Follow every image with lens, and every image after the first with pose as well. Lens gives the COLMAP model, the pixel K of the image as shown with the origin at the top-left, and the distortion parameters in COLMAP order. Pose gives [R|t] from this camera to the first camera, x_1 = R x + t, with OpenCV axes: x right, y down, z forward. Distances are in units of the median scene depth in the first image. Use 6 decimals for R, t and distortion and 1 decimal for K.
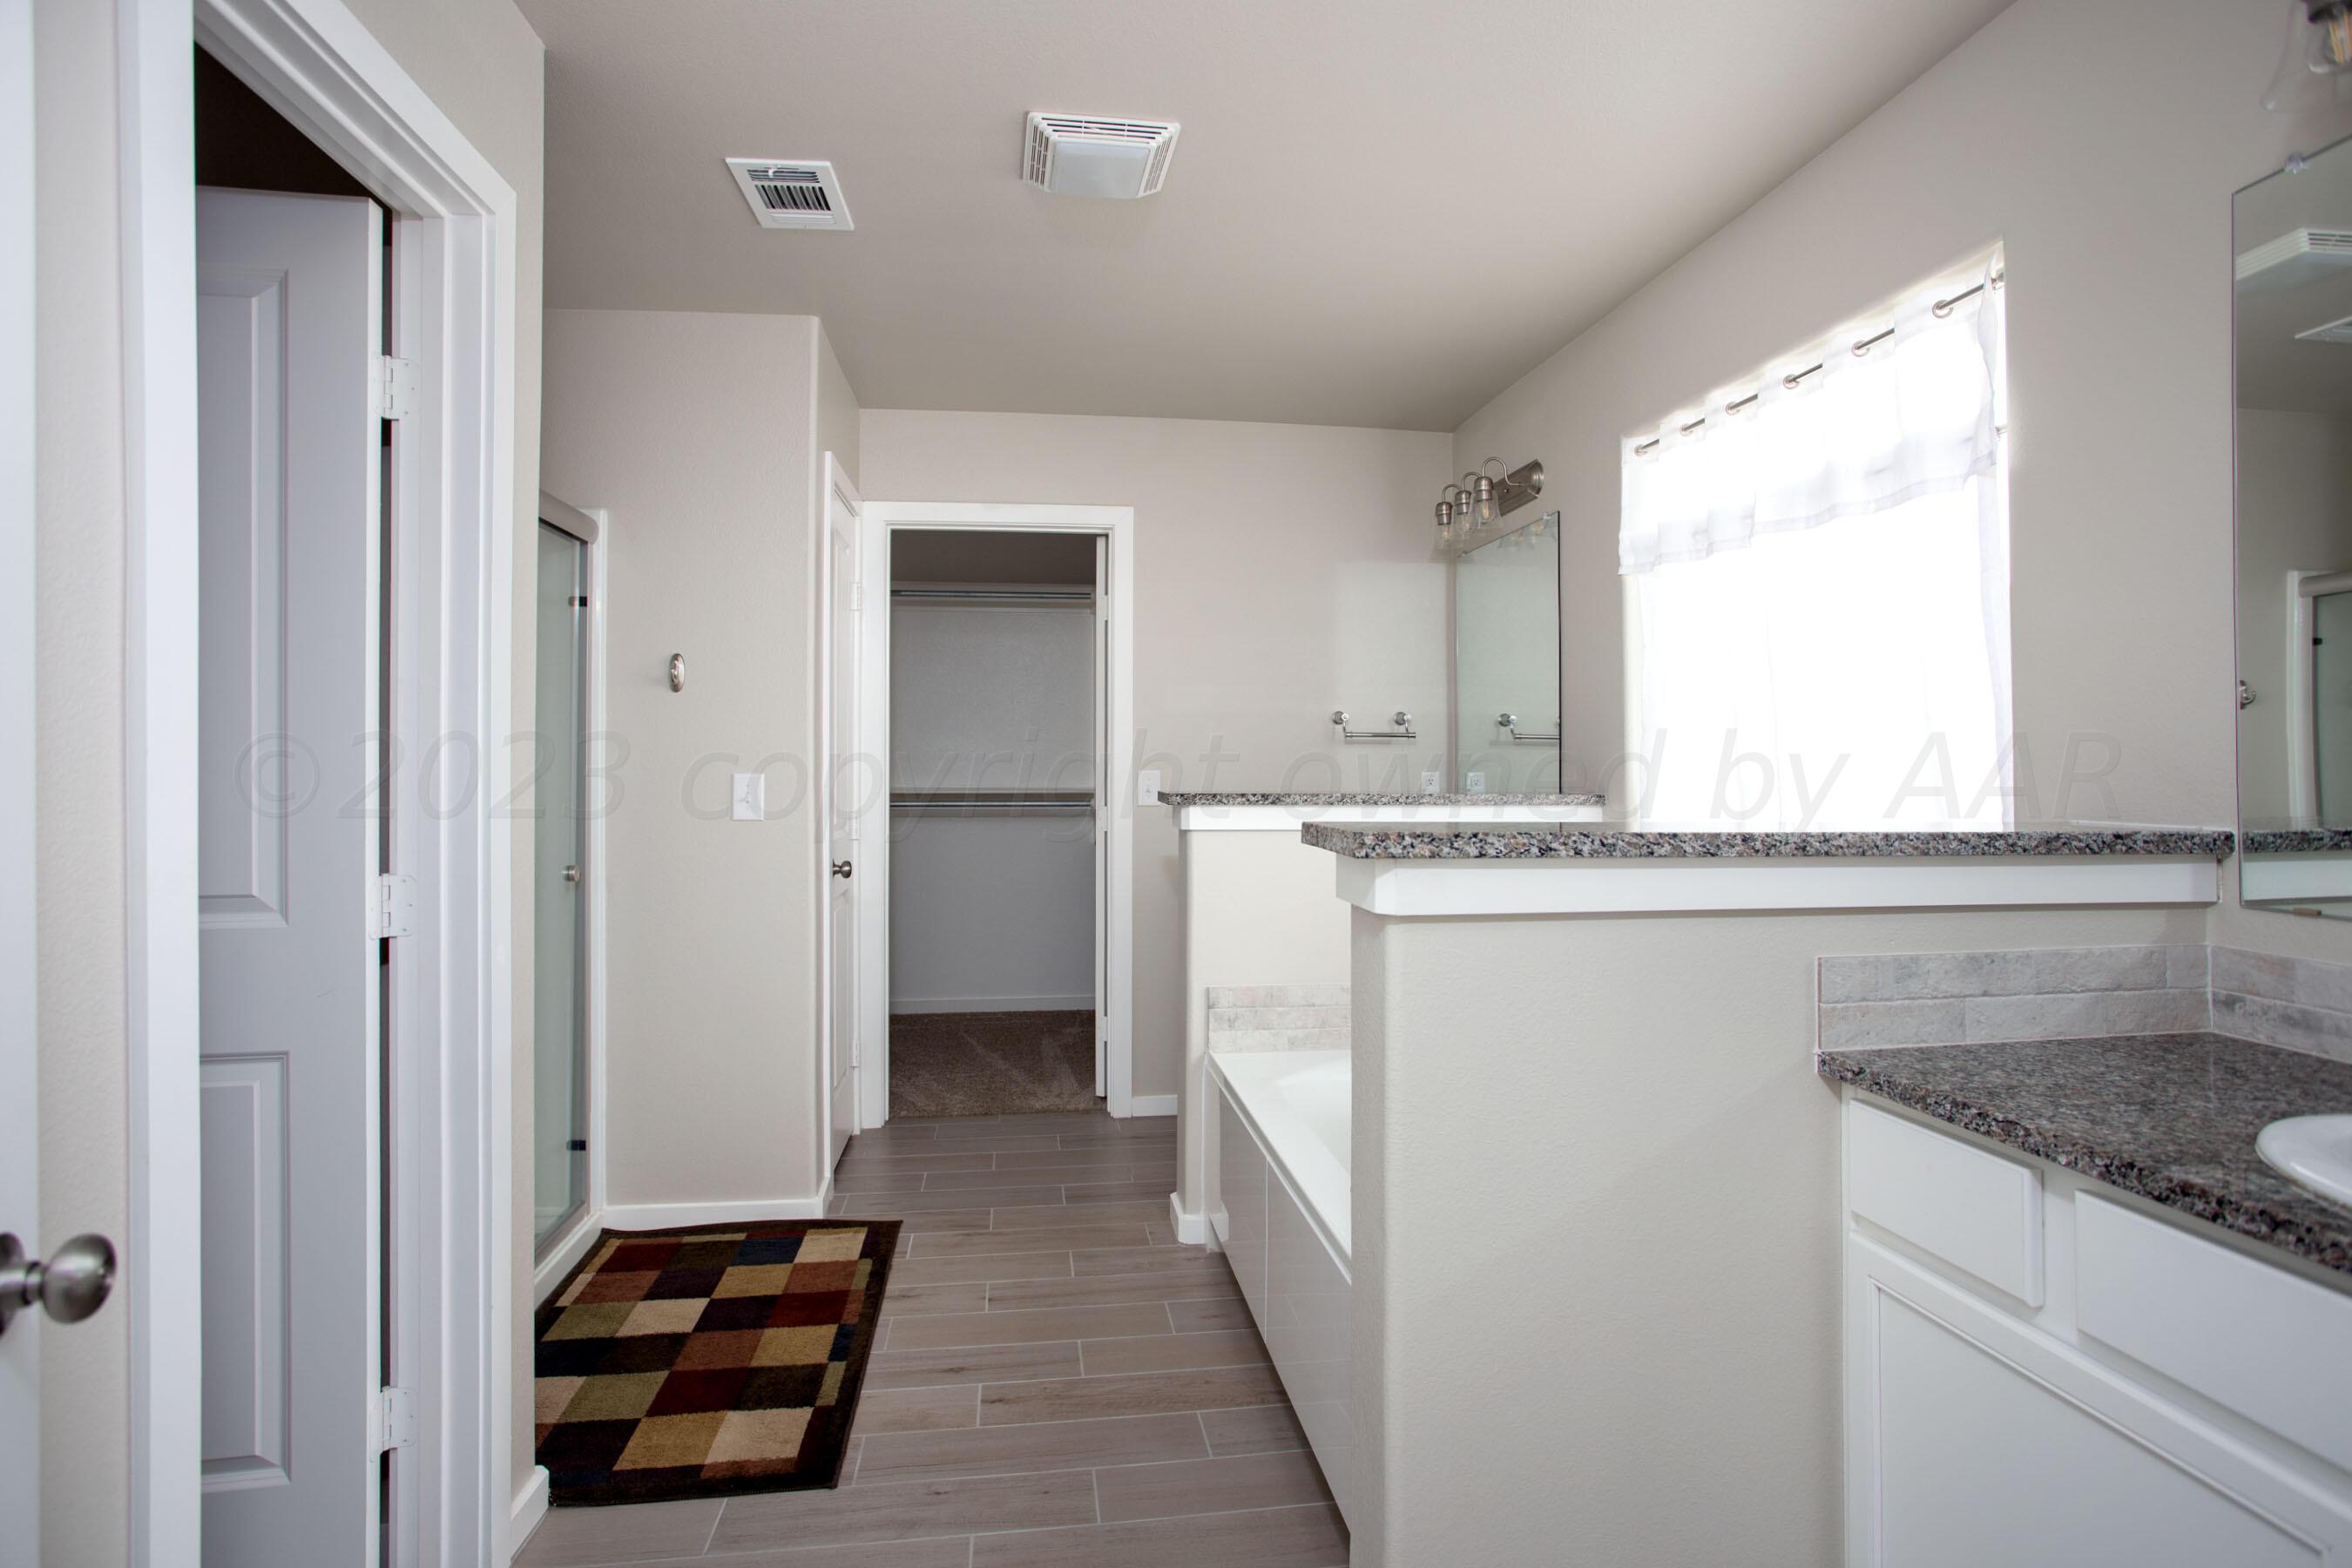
lens RADIAL K [[1176.9, 0, 1175.2], [0, 1176.9, 764.2], [0, 0, 1]] dist [-0.062027, 0.050611]
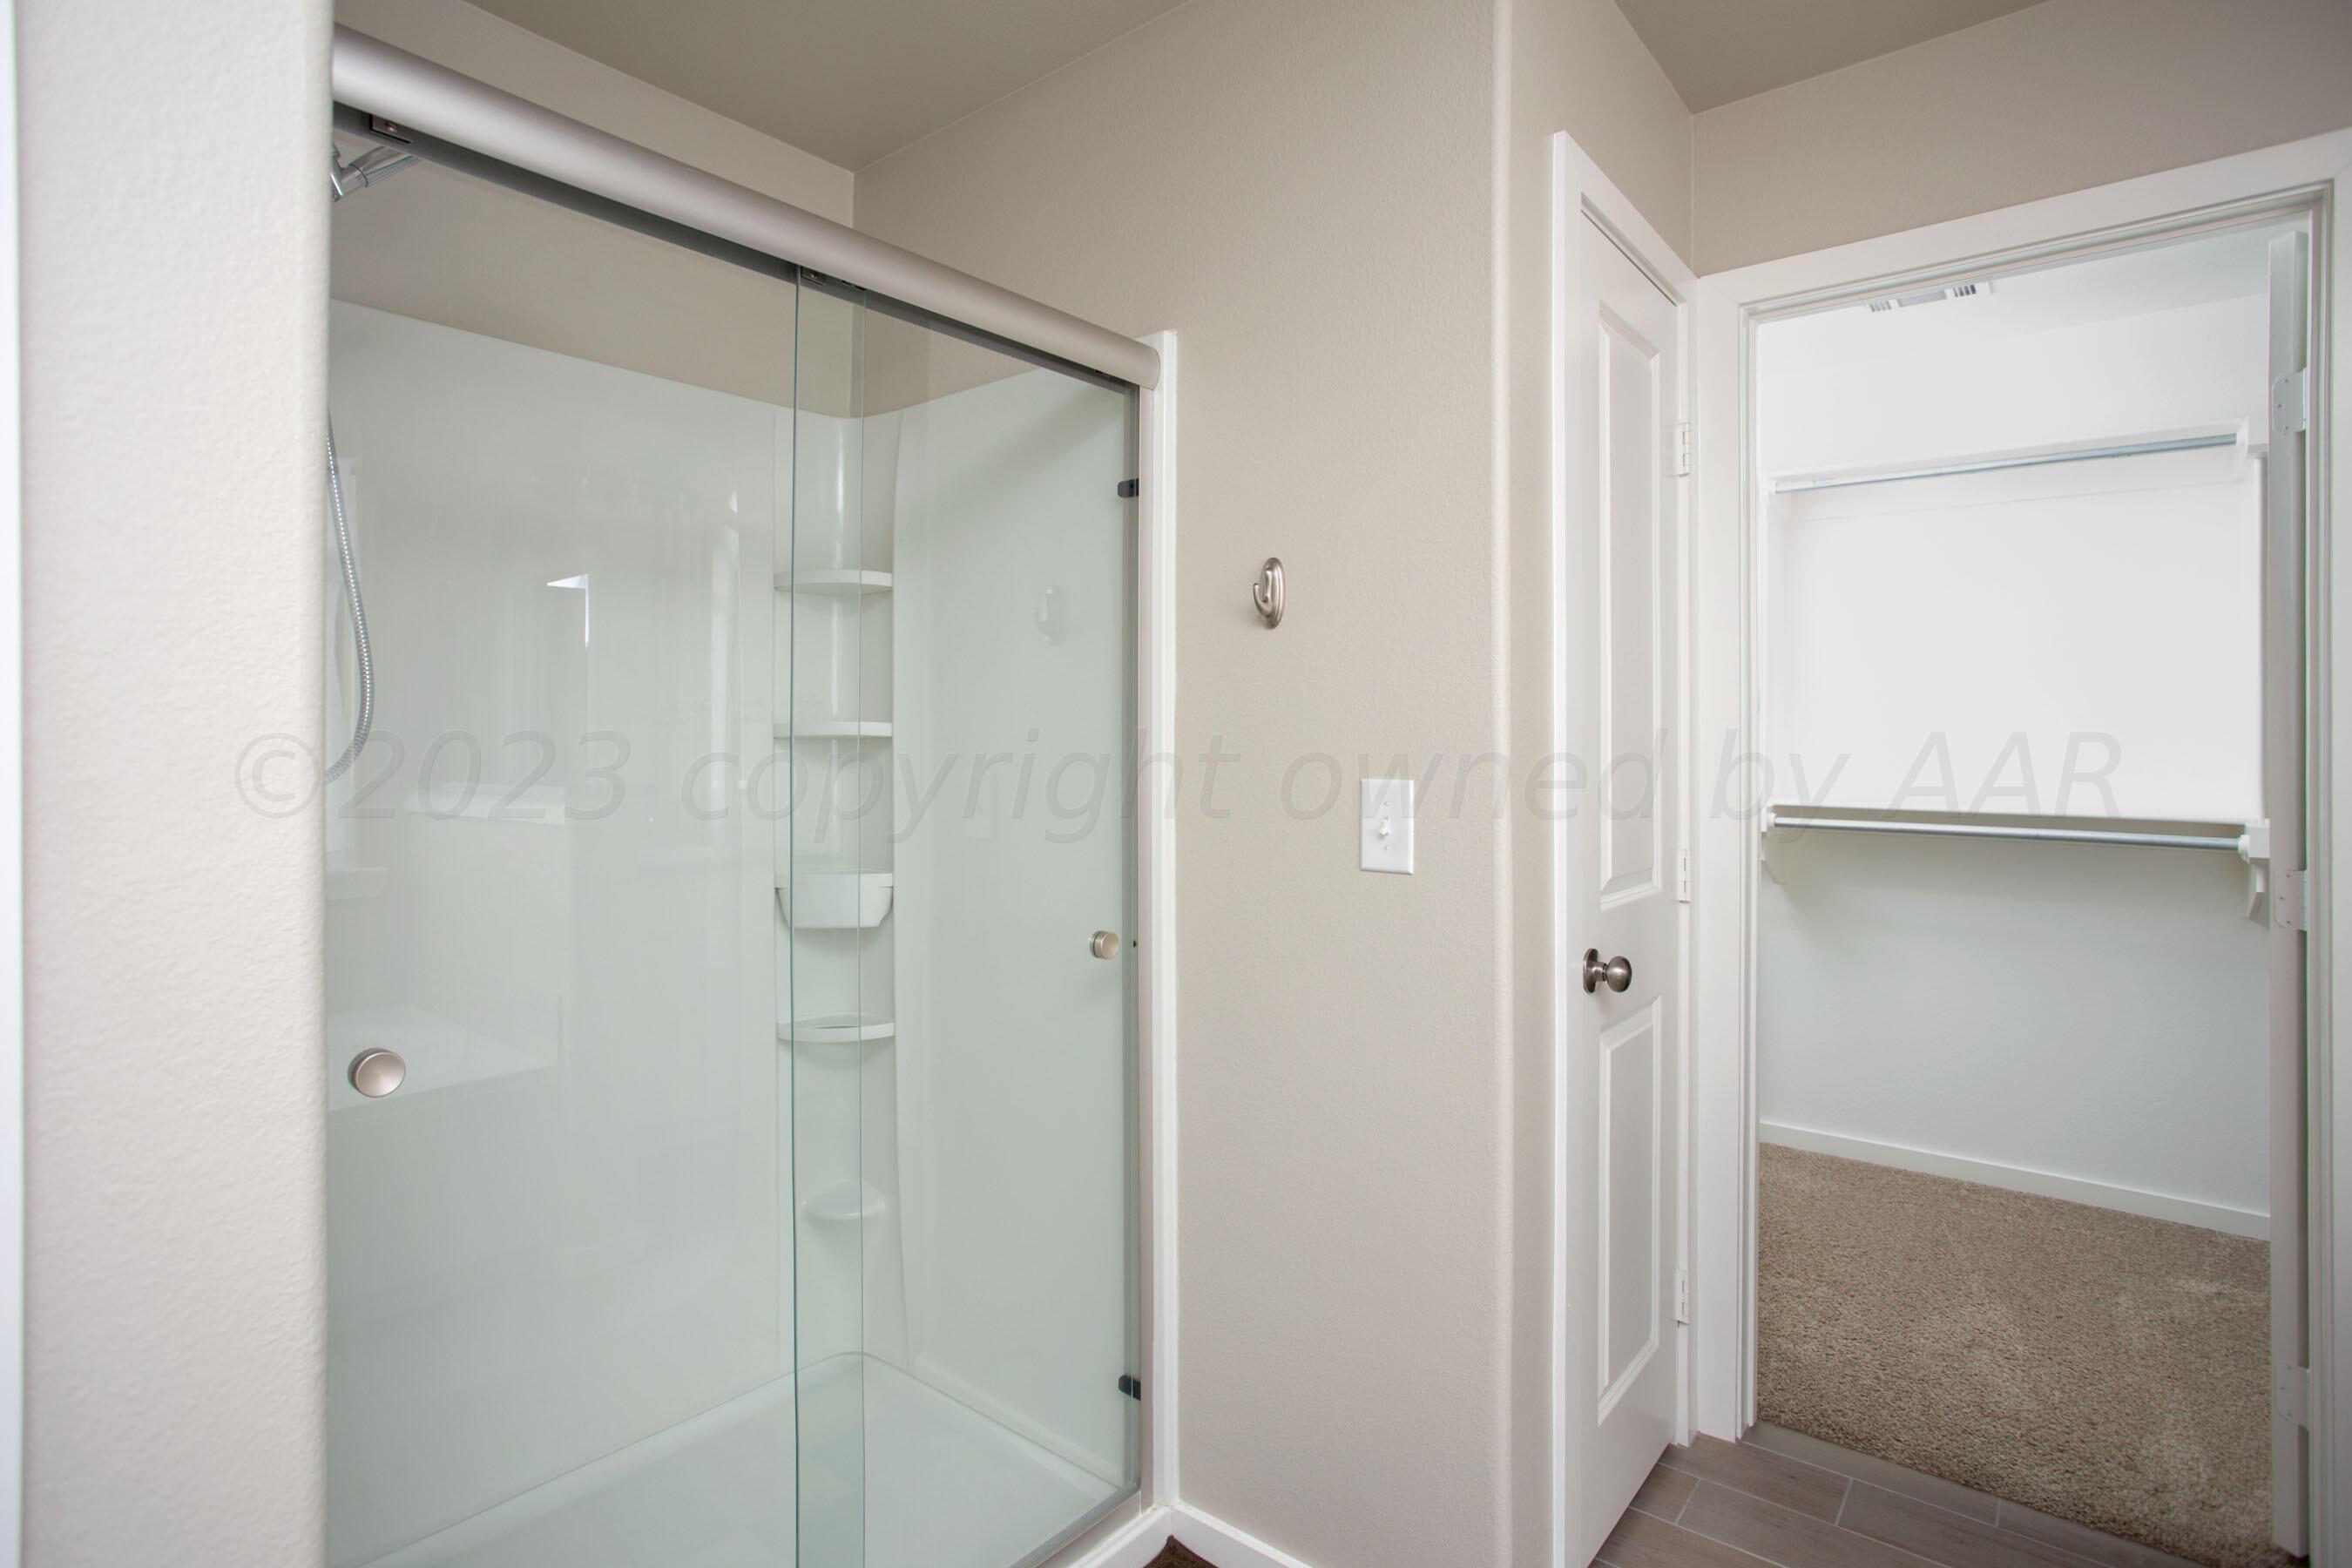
lens RADIAL K [[1176.9, 0, 1175.2], [0, 1176.9, 764.2], [0, 0, 1]] dist [-0.062027, 0.050611]
pose [[0.687650, -0.000863, -0.726042, -0.048990], [-0.002733, 0.999989, -0.003778, 0.003540], [0.726037, 0.004582, 0.687640, 0.505953]]
